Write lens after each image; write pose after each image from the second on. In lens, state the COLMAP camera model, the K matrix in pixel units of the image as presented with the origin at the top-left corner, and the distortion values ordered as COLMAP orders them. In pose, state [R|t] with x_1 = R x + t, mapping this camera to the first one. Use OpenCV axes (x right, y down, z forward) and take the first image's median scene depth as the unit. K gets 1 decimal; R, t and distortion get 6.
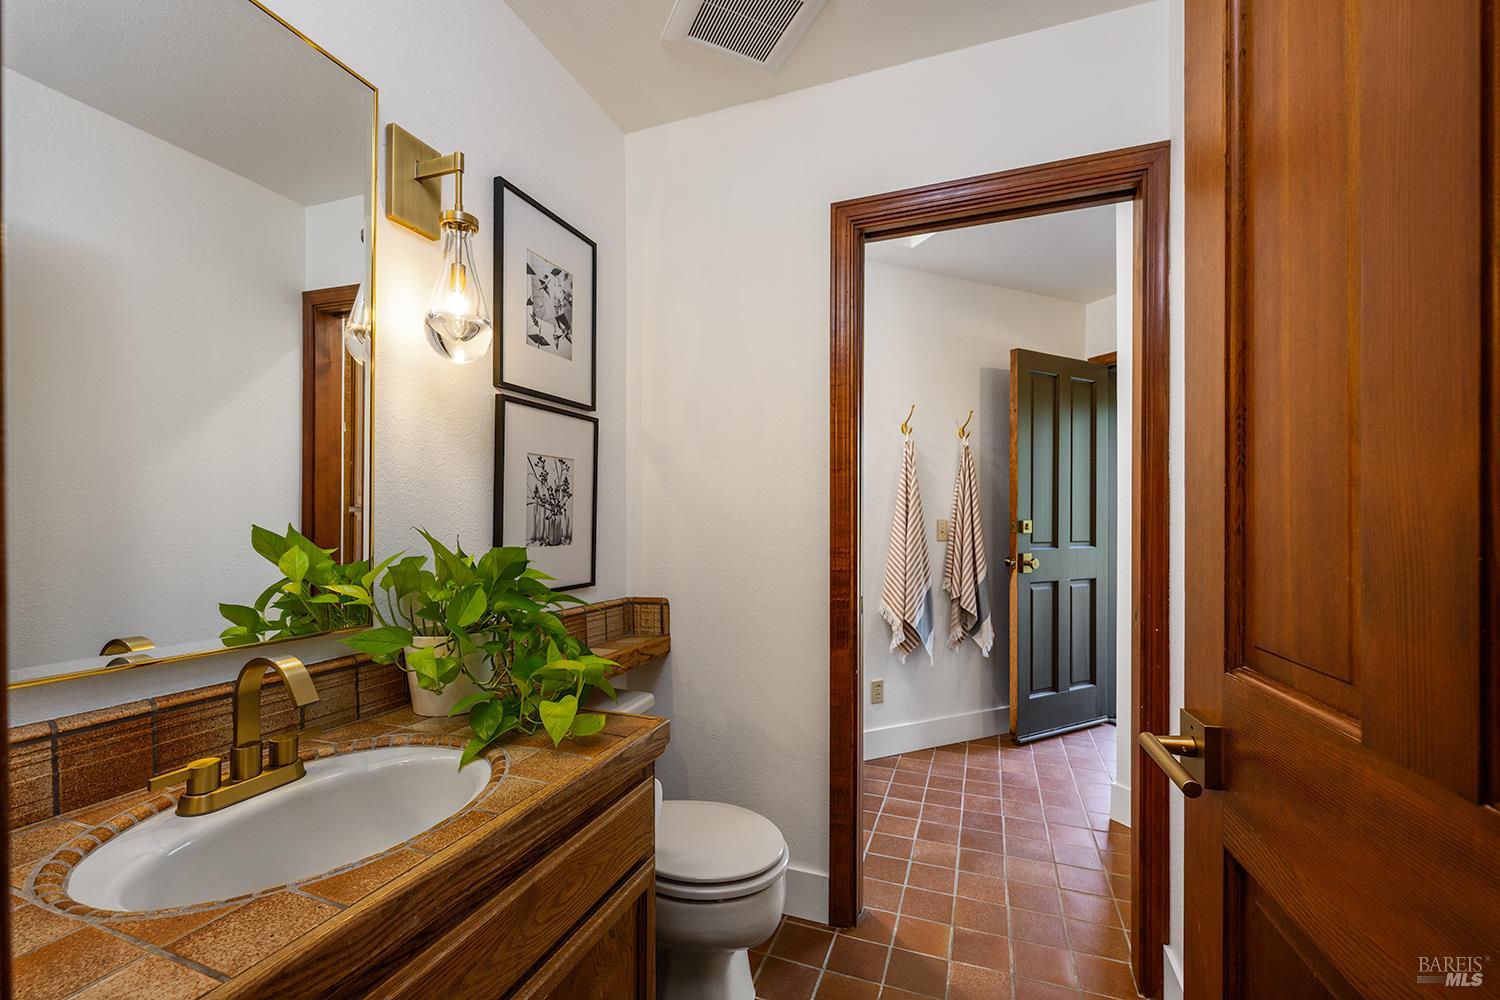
lens RADIAL K [[625.0, 0, 751.2], [0, 625.0, 517.6], [0, 0, 1]] dist [0.000186, -0.000016]
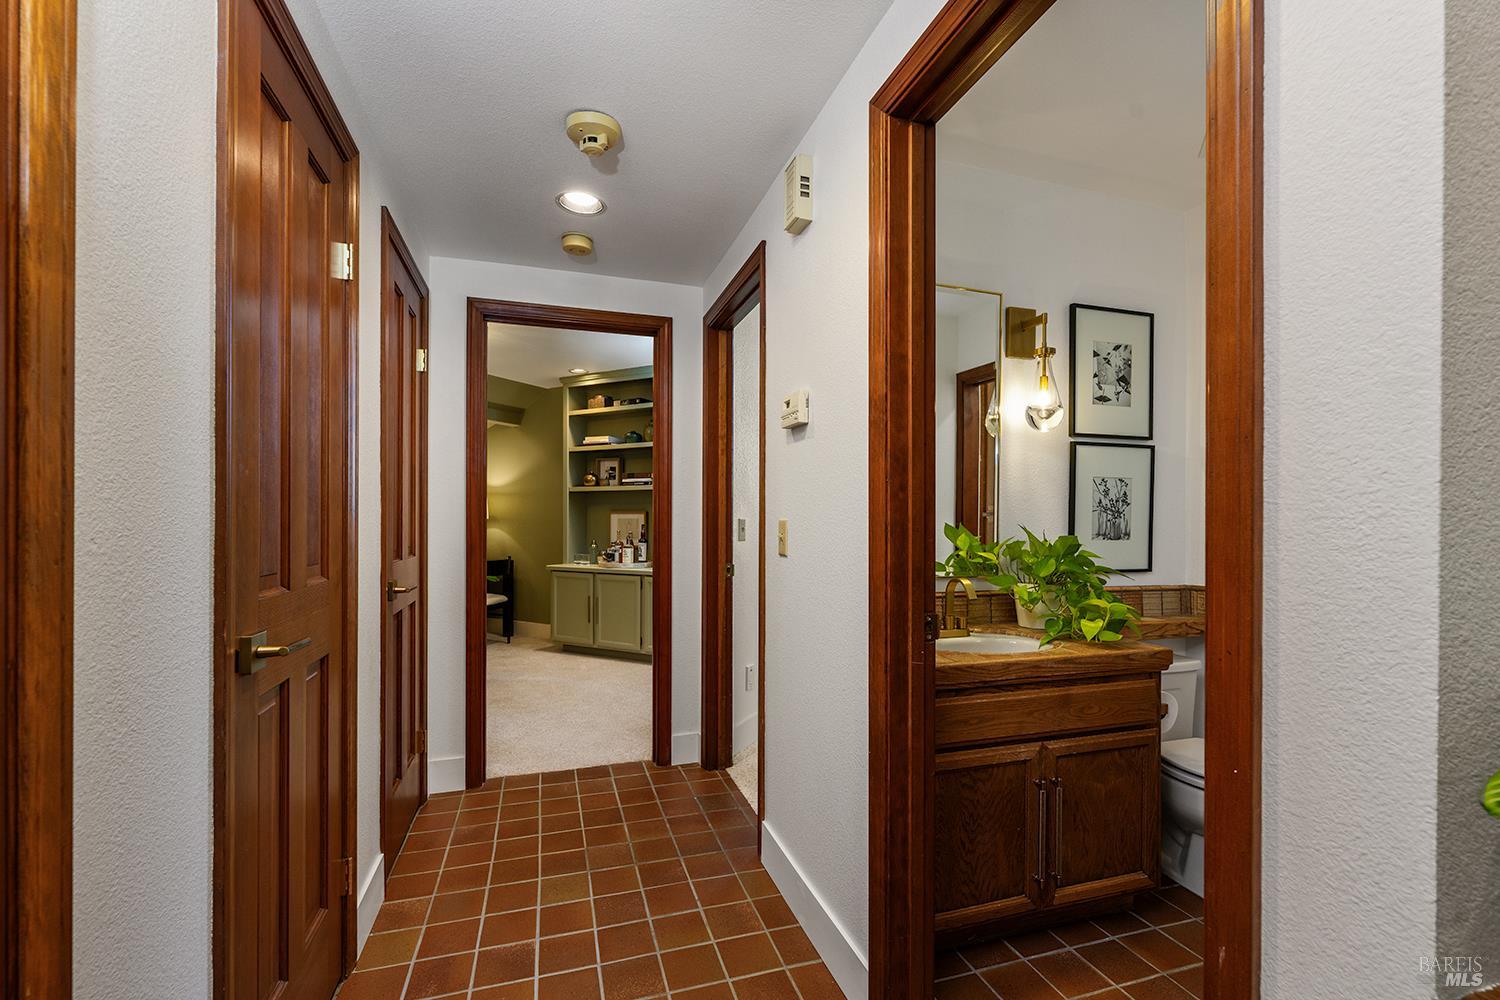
lens RADIAL K [[652.0, 0, 751.1], [0, 652.0, 521.4], [0, 0, 1]] dist [-0.000288, 0.000025]
pose [[0.618760, 0.004897, -0.785564, 0.361147], [-0.004615, 0.999986, 0.002599, 0.002982], [0.785566, 0.002017, 0.618774, -0.607591]]
